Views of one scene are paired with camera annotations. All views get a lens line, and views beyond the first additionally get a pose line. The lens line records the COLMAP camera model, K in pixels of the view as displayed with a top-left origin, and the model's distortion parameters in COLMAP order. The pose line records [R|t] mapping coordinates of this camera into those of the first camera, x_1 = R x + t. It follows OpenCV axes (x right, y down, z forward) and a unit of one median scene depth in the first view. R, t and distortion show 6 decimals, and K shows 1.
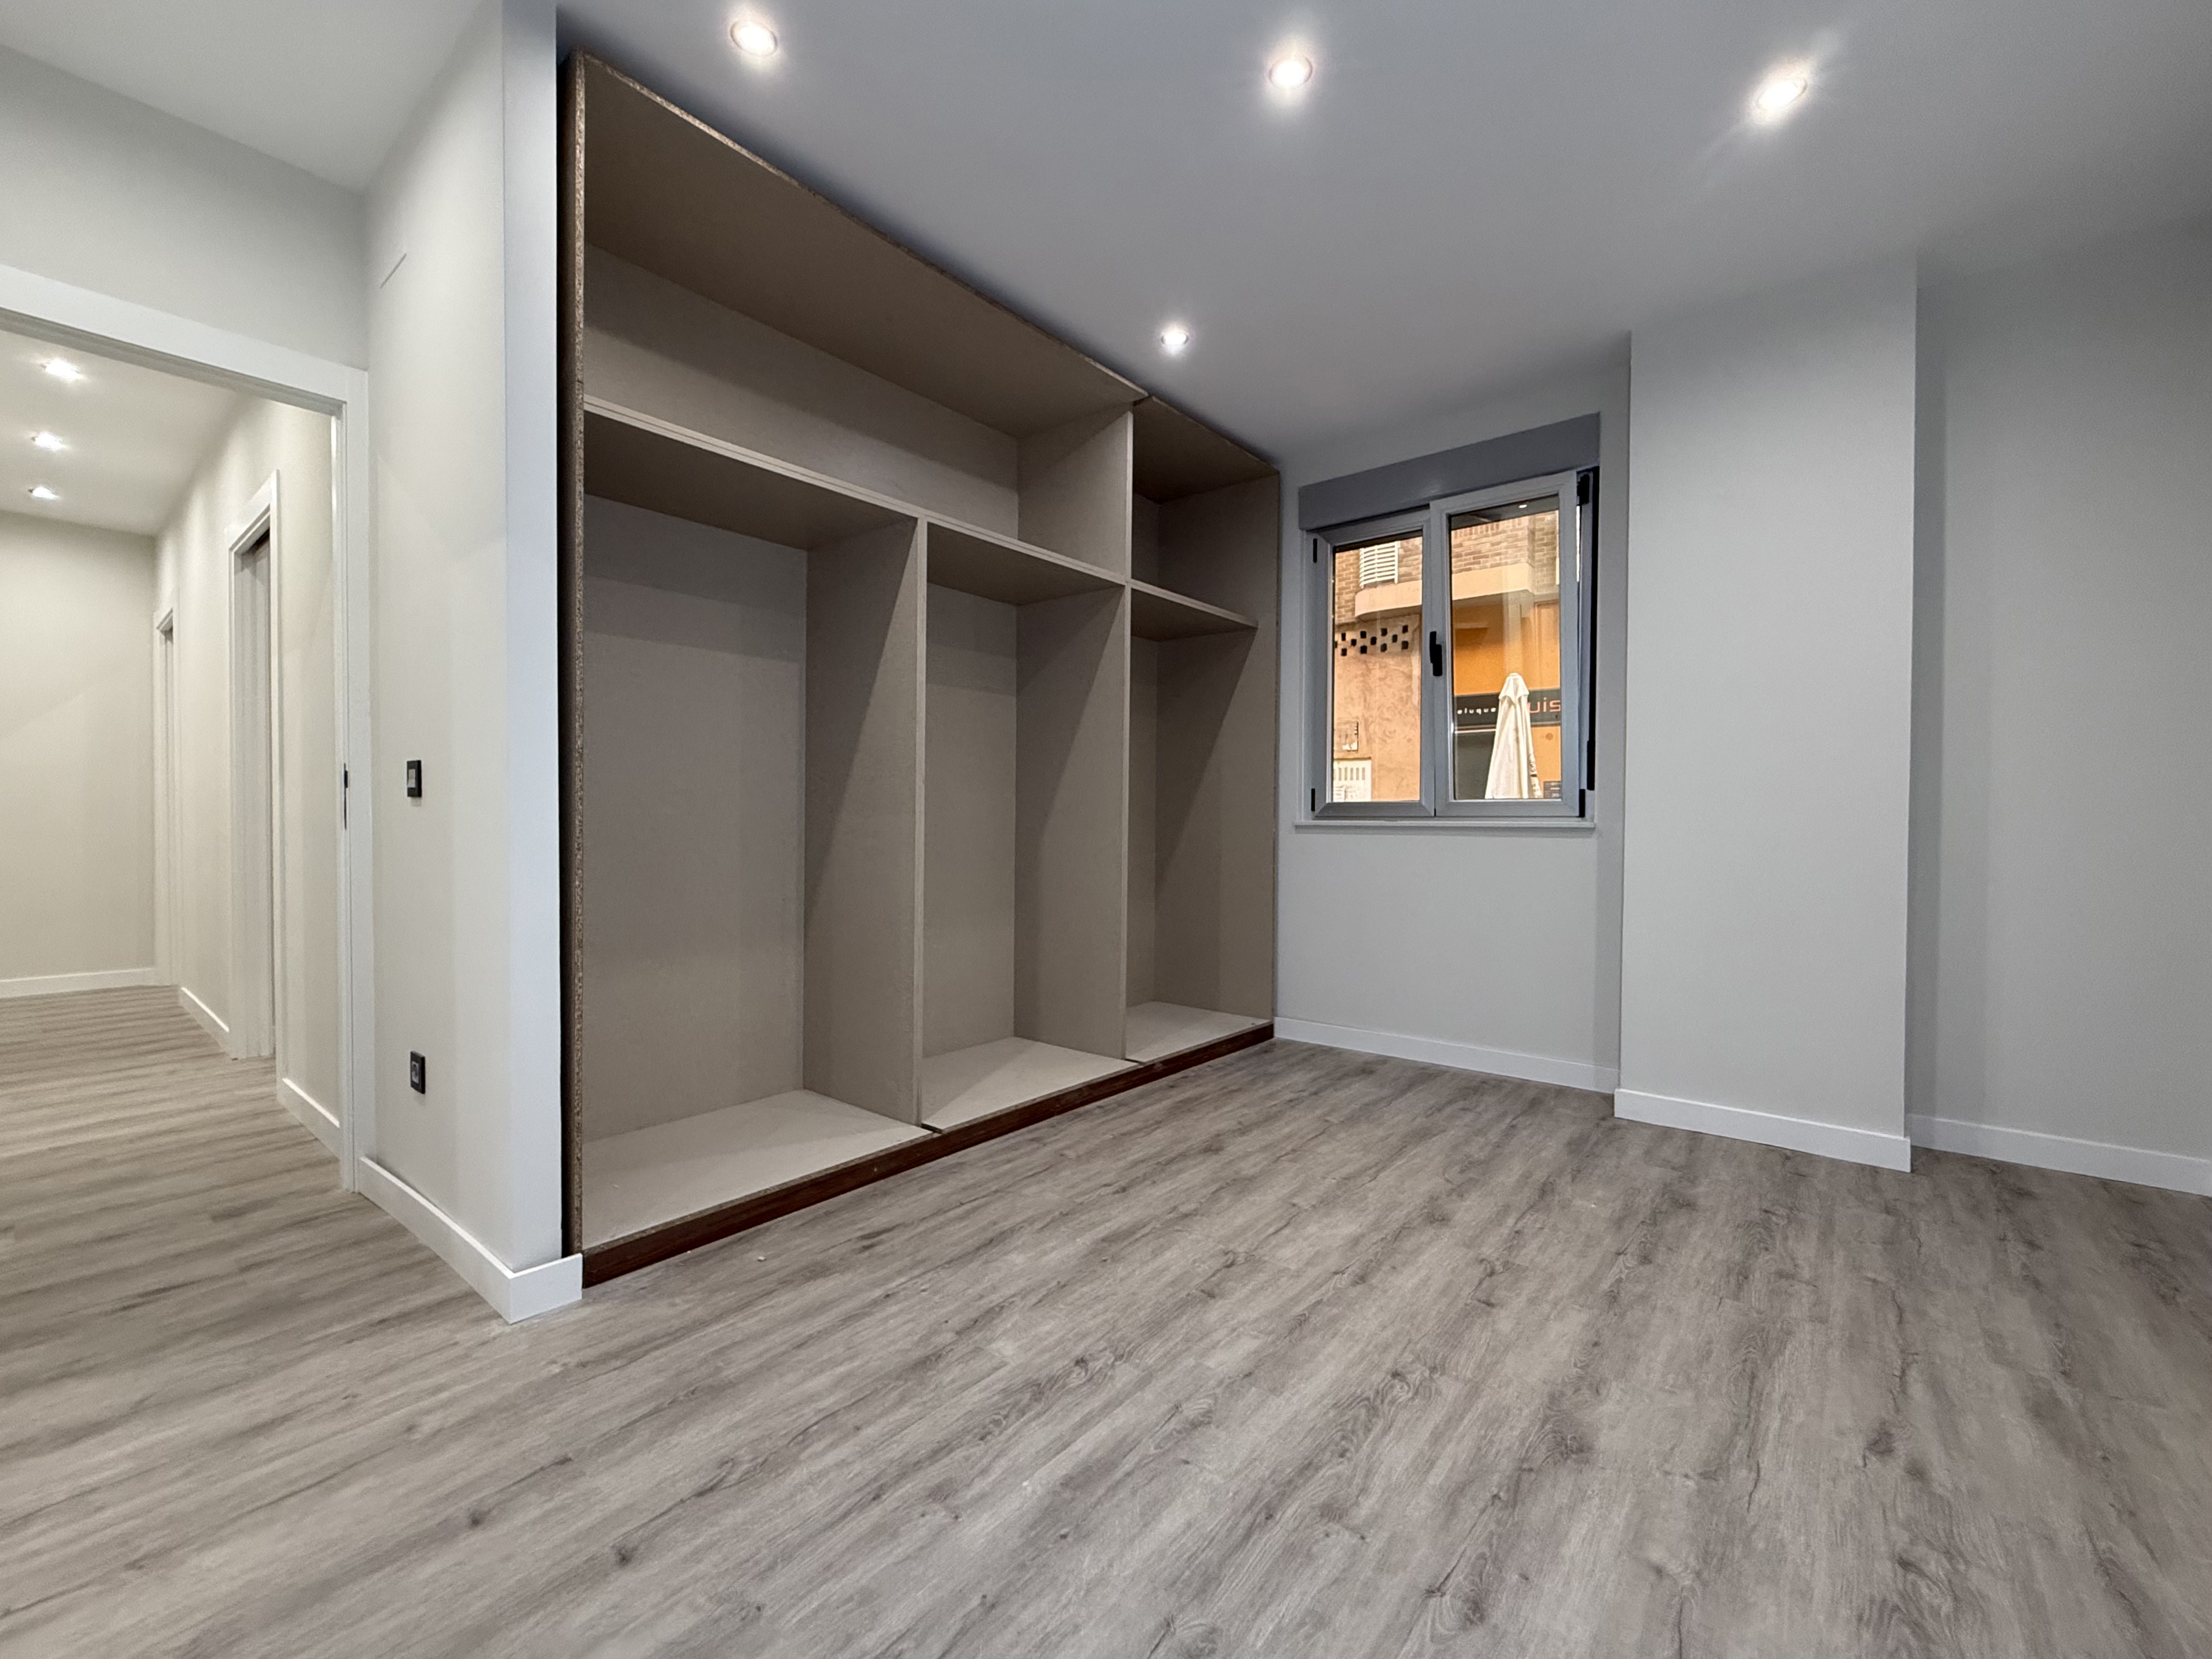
lens RADIAL K [[936.2, 0, 1106.0], [0, 936.2, 829.5], [0, 0, 1]] dist [-0.000261, 0.000224]
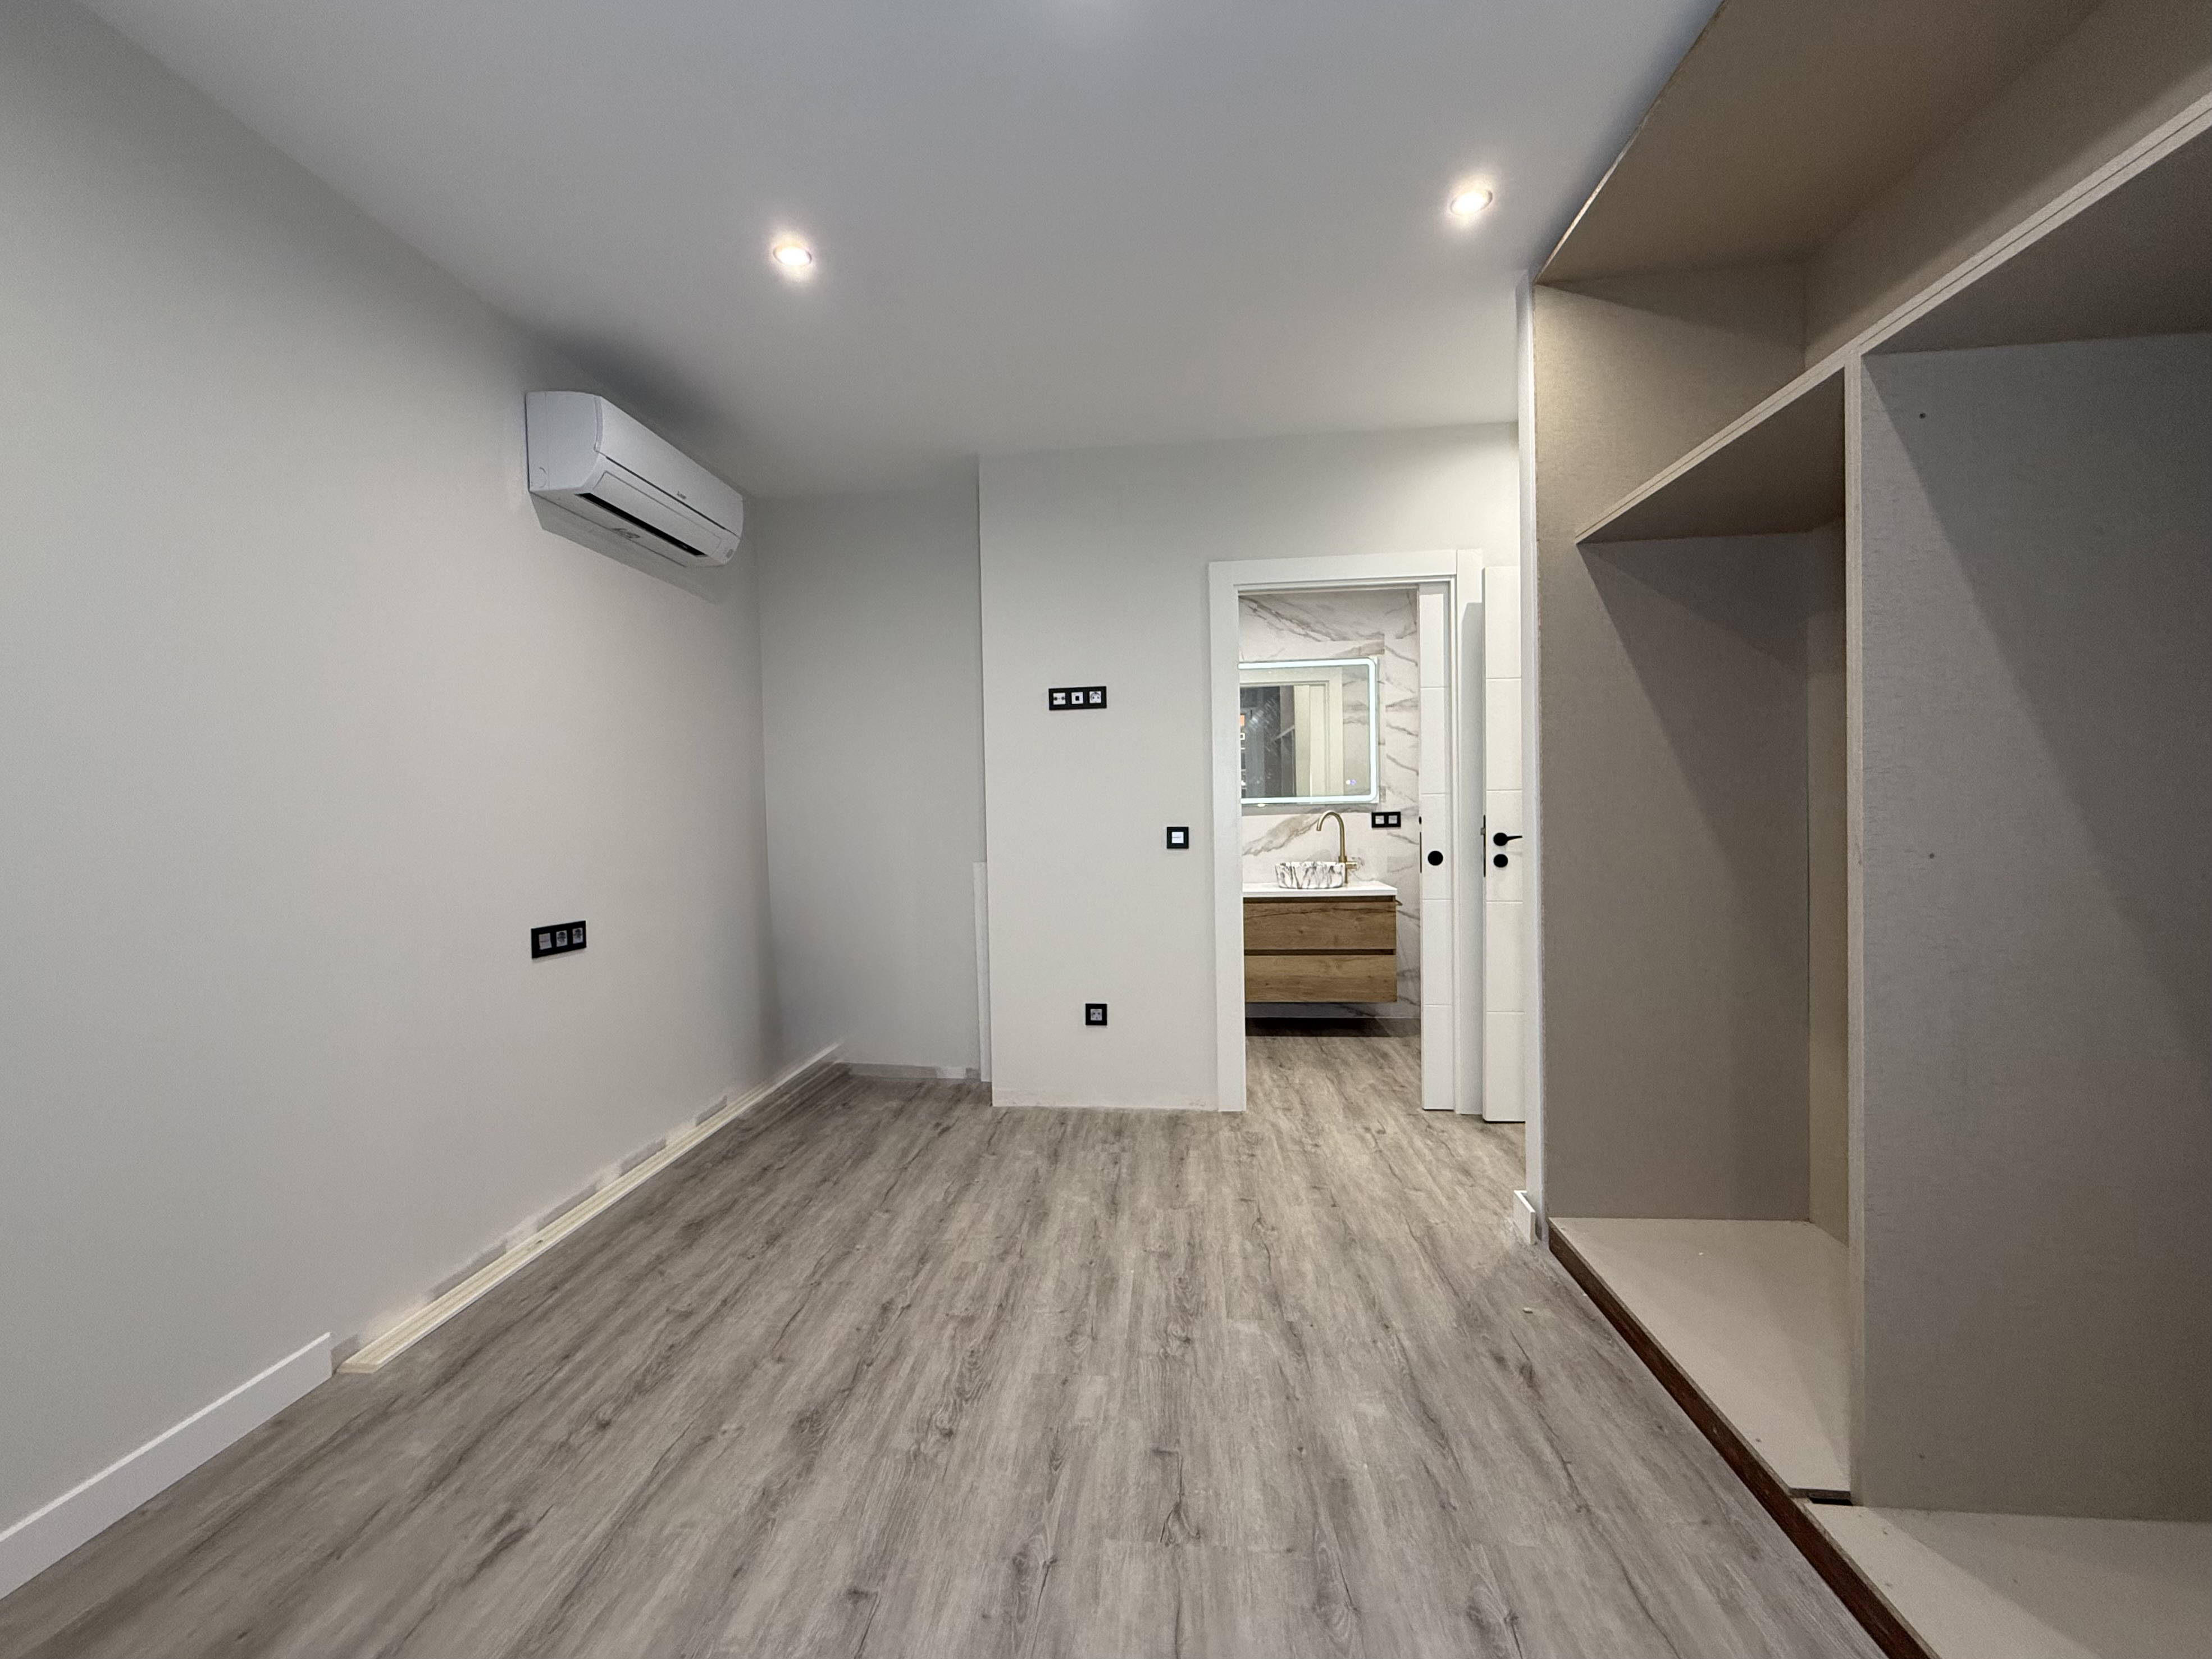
lens RADIAL K [[876.8, 0, 1096.7], [0, 876.8, 833.3], [0, 0, 1]] dist [-0.000329, -0.000408]
pose [[-0.833655, 0.026437, -0.551652, 0.640886], [0.008480, 0.999349, 0.035077, -0.132651], [0.552220, 0.024564, -0.833336, 1.737491]]
